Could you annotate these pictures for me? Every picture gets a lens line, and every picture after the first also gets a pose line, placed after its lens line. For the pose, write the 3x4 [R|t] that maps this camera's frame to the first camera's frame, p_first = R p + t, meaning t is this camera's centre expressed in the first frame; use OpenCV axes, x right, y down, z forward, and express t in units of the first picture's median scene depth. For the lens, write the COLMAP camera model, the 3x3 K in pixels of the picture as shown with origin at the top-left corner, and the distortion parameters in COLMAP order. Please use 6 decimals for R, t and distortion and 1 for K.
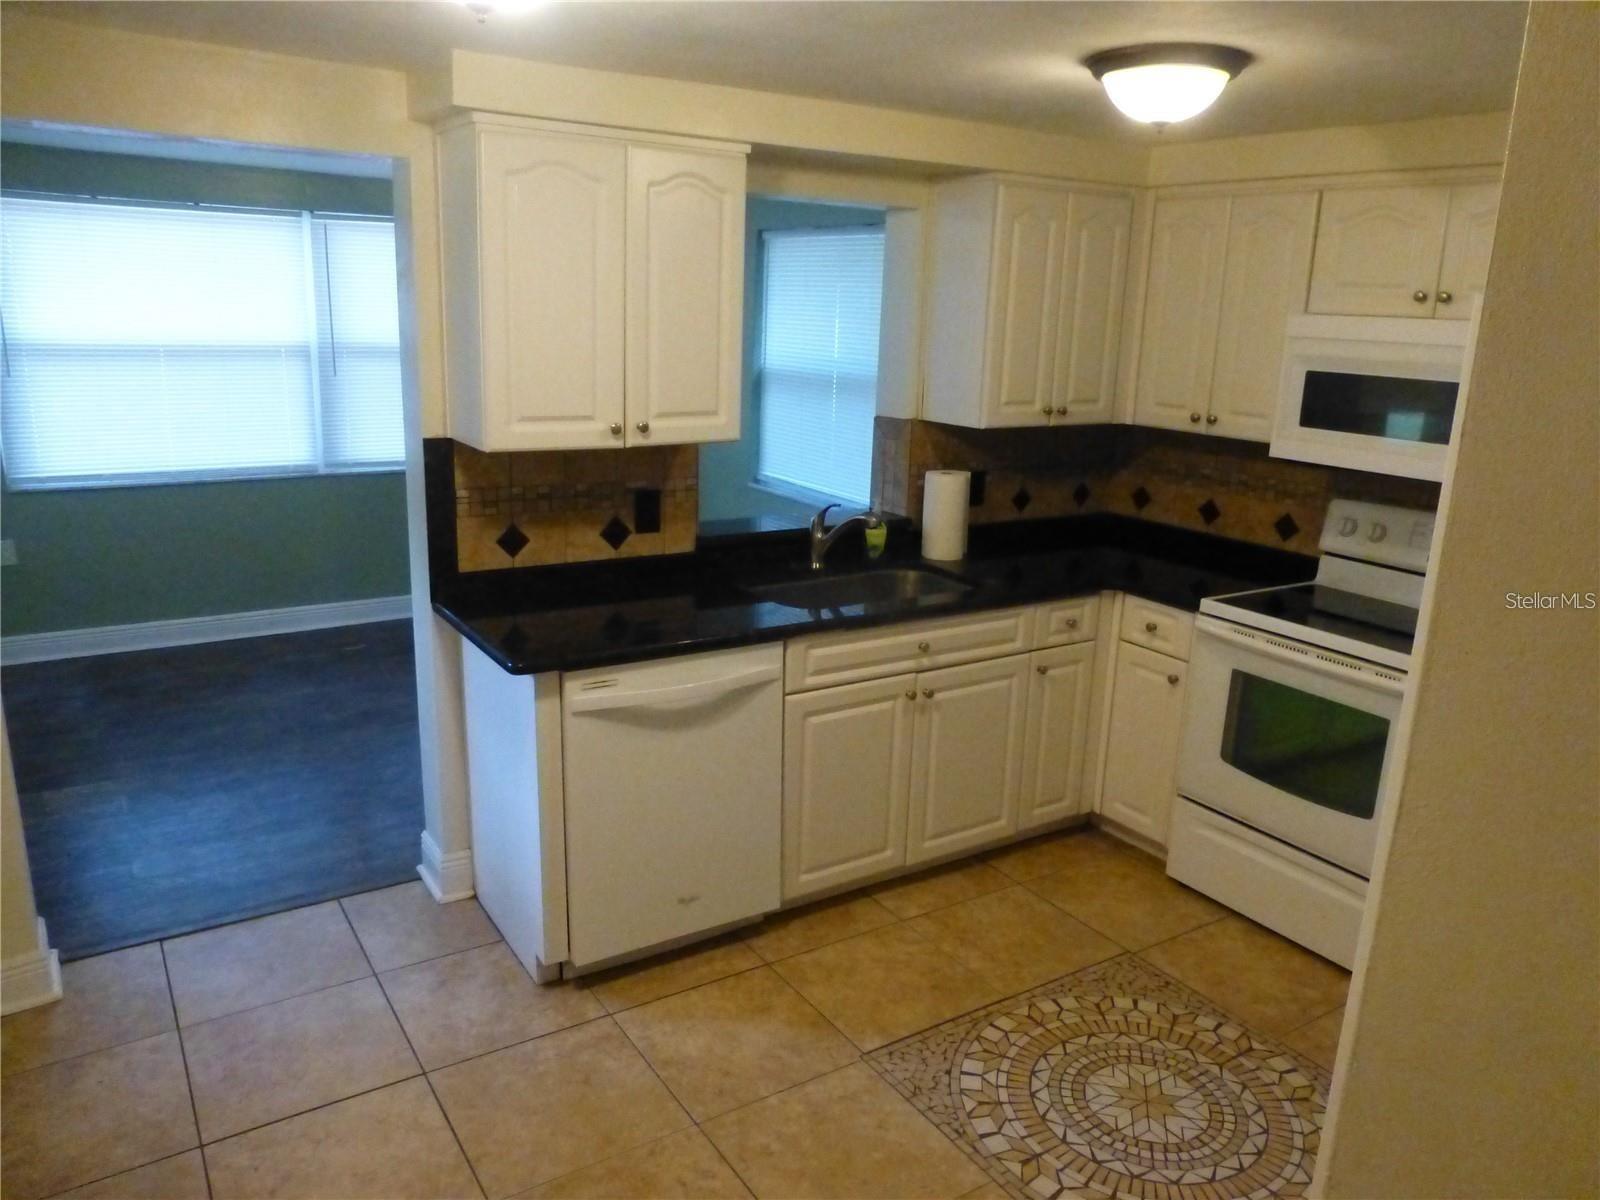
lens RADIAL K [[1150.1, 0, 800.0], [0, 1150.1, 600.0], [0, 0, 1]] dist [-0.044150, -0.000013]
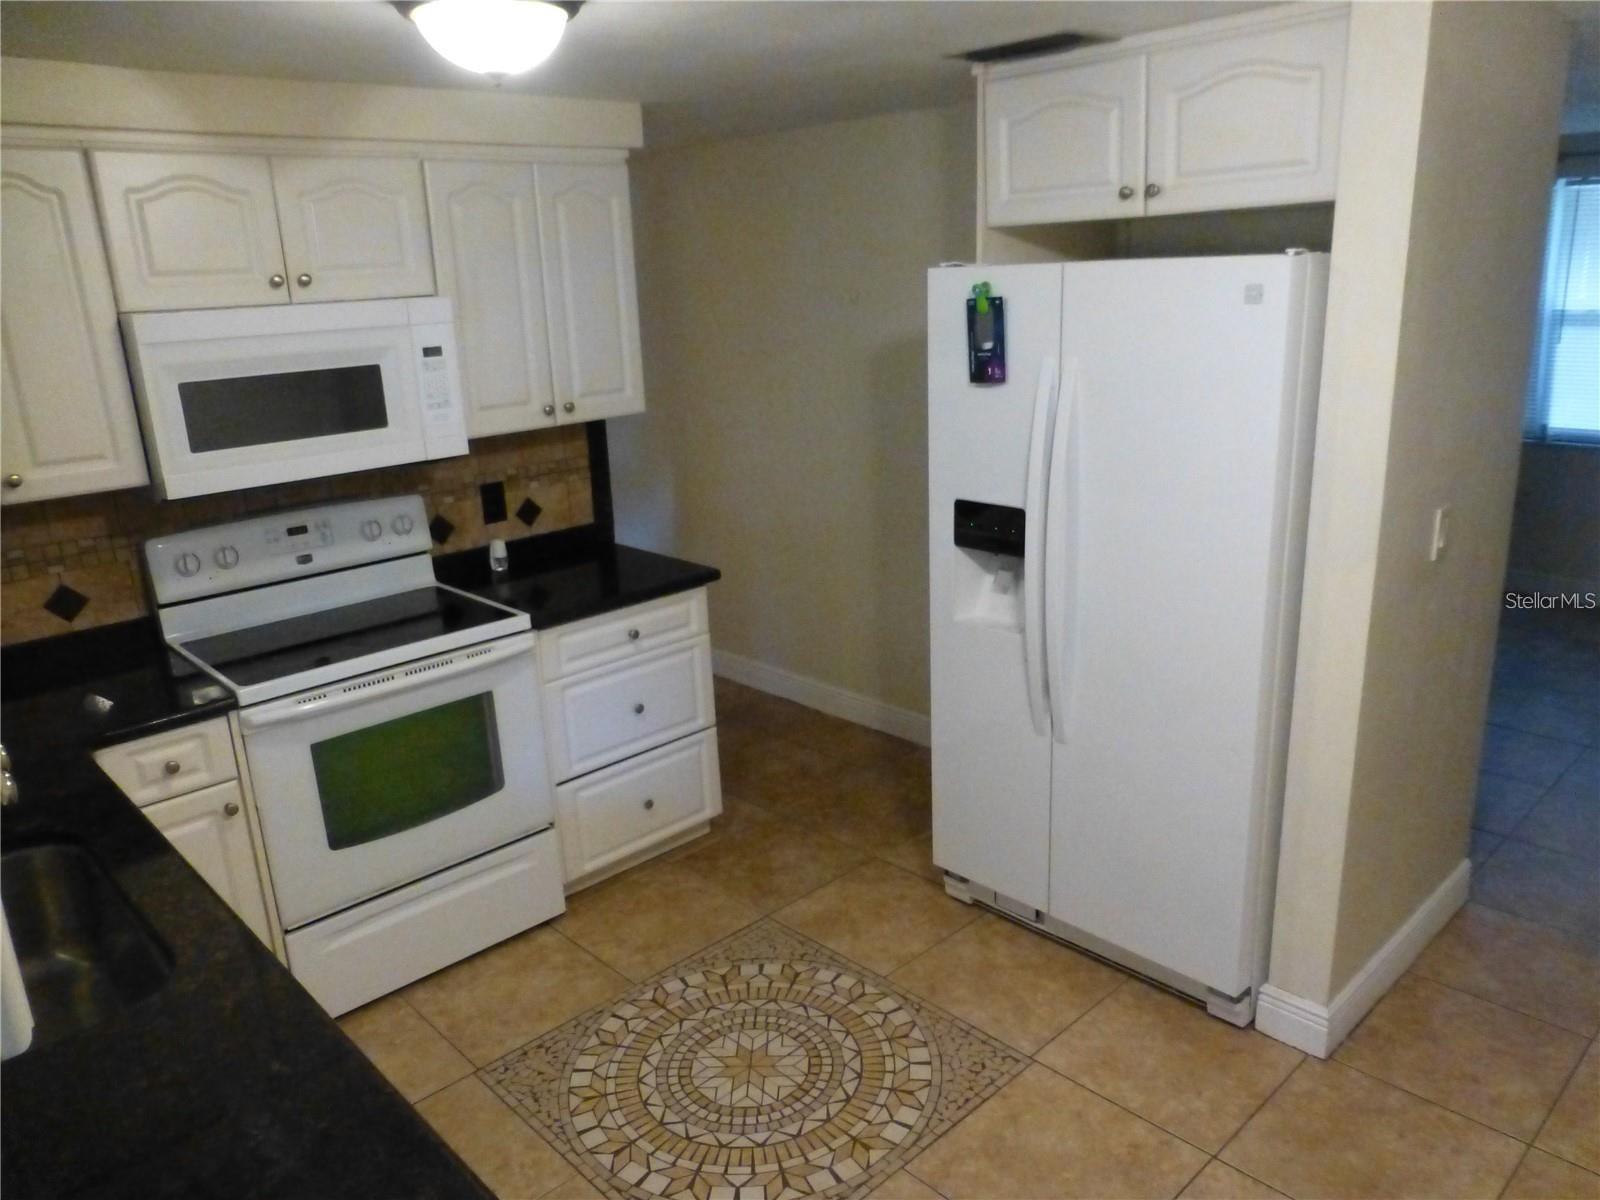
lens RADIAL K [[1153.6, 0, 800.0], [0, 1153.6, 600.0], [0, 0, 1]] dist [-0.000436, 0.002482]
pose [[-0.183850, -0.291729, 0.938666, -0.459929], [0.283951, 0.898469, 0.334851, -0.224439], [-0.941048, 0.328097, -0.082347, 0.748682]]
